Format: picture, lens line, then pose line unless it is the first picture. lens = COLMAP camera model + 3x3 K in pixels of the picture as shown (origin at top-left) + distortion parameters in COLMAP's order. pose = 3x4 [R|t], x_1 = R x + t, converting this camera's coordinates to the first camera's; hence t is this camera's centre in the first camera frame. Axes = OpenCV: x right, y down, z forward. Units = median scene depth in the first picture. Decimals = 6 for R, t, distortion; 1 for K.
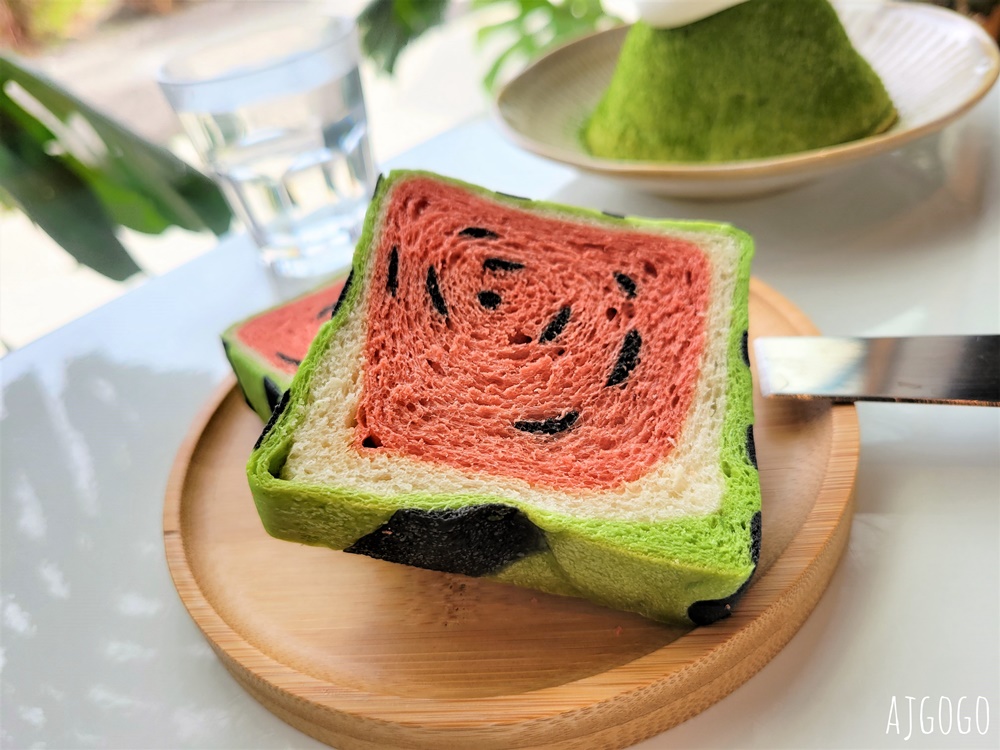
lens RADIAL K [[763.4, 0, 515.7], [0, 763.4, 382.6], [0, 0, 1]] dist [0.019084, 0.005418]
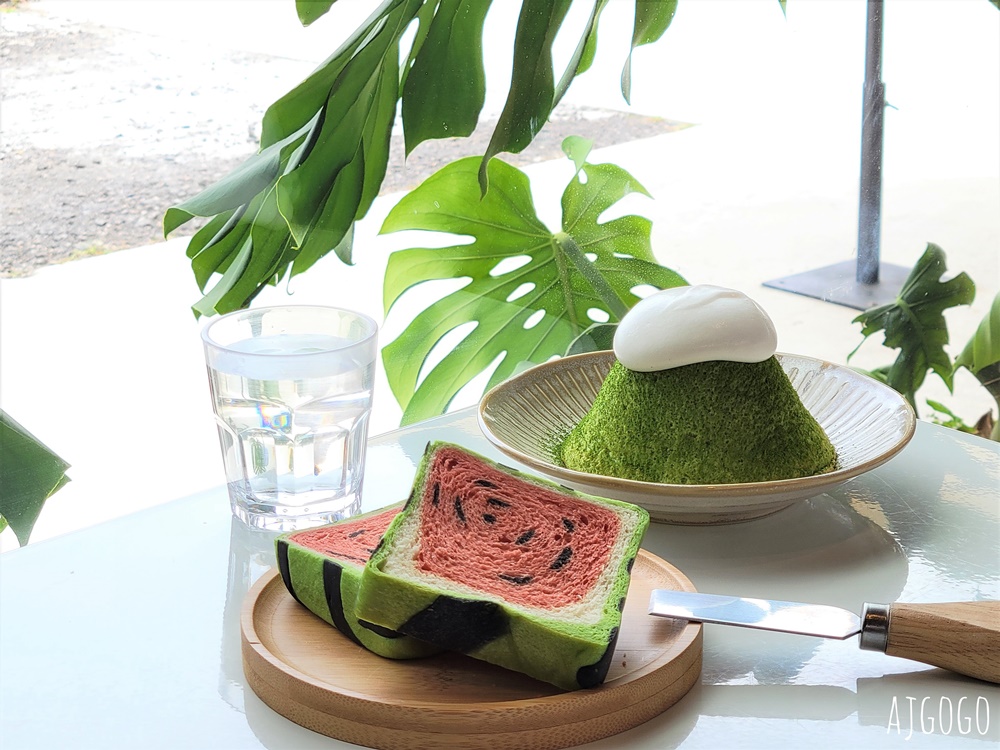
lens RADIAL K [[804.0, 0, 502.6], [0, 804.0, 378.2], [0, 0, 1]] dist [-0.003224, -0.000010]
pose [[0.987176, 0.159634, 0.001254, -0.061156], [-0.147213, 0.913352, -0.379626, 0.305485], [-0.061747, 0.374573, 0.925139, -0.859242]]
